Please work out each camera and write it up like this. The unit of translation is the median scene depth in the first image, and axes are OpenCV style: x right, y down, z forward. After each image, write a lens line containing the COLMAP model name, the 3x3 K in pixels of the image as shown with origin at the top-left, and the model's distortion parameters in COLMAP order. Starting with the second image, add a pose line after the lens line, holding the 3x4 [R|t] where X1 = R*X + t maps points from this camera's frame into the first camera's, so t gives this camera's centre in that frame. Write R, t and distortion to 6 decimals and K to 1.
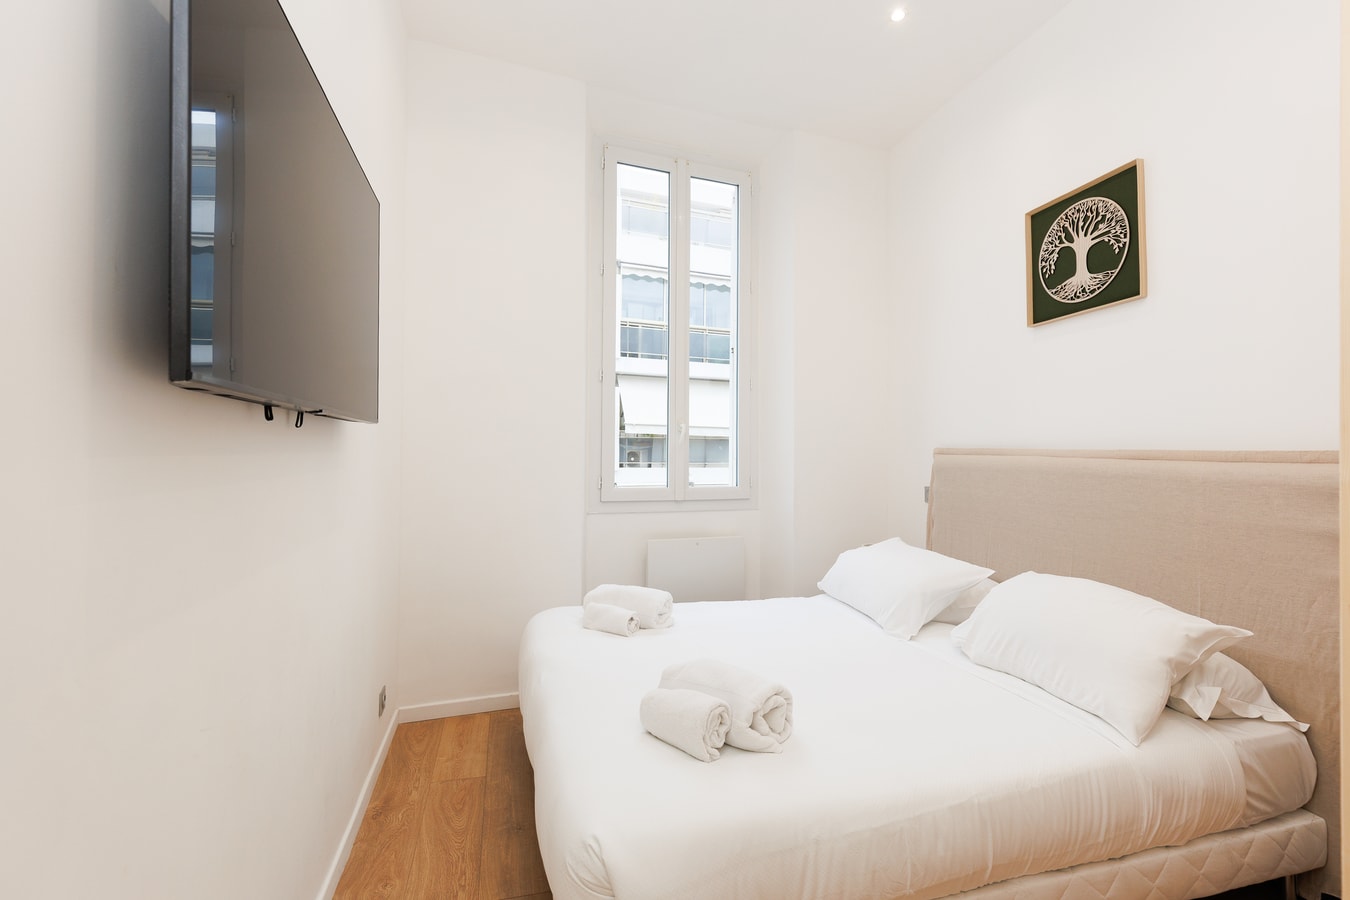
lens RADIAL K [[576.2, 0, 668.8], [0, 576.2, 445.2], [0, 0, 1]] dist [-0.000273, 0.000041]
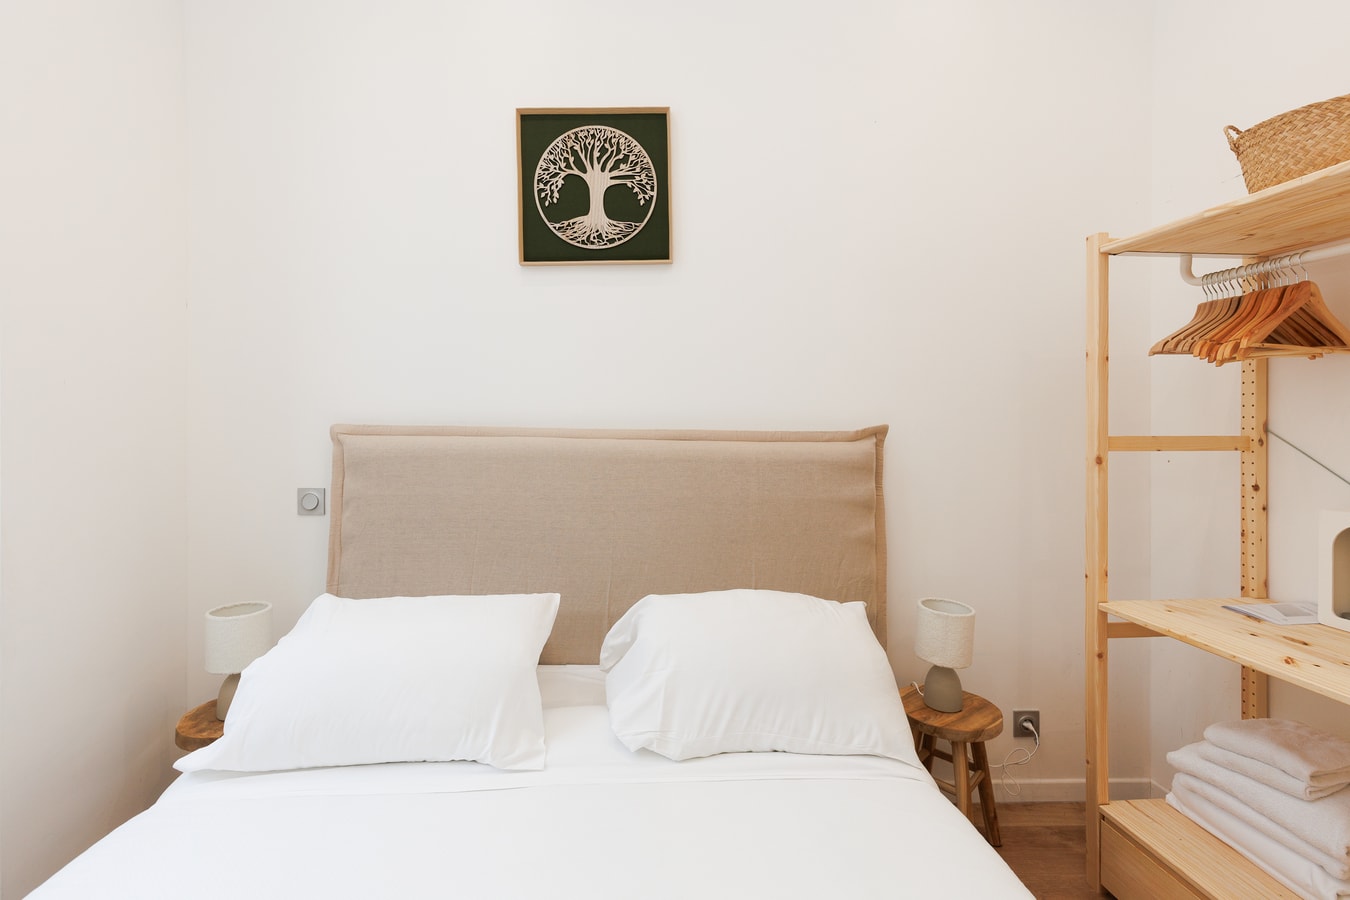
lens RADIAL K [[611.5, 0, 656.9], [0, 611.5, 426.9], [0, 0, 1]] dist [0.005911, -0.001905]
pose [[0.234435, -0.012826, 0.972047, -0.119999], [-0.011025, 0.999814, 0.015851, -0.009960], [-0.972069, -0.014433, 0.234250, 0.720311]]
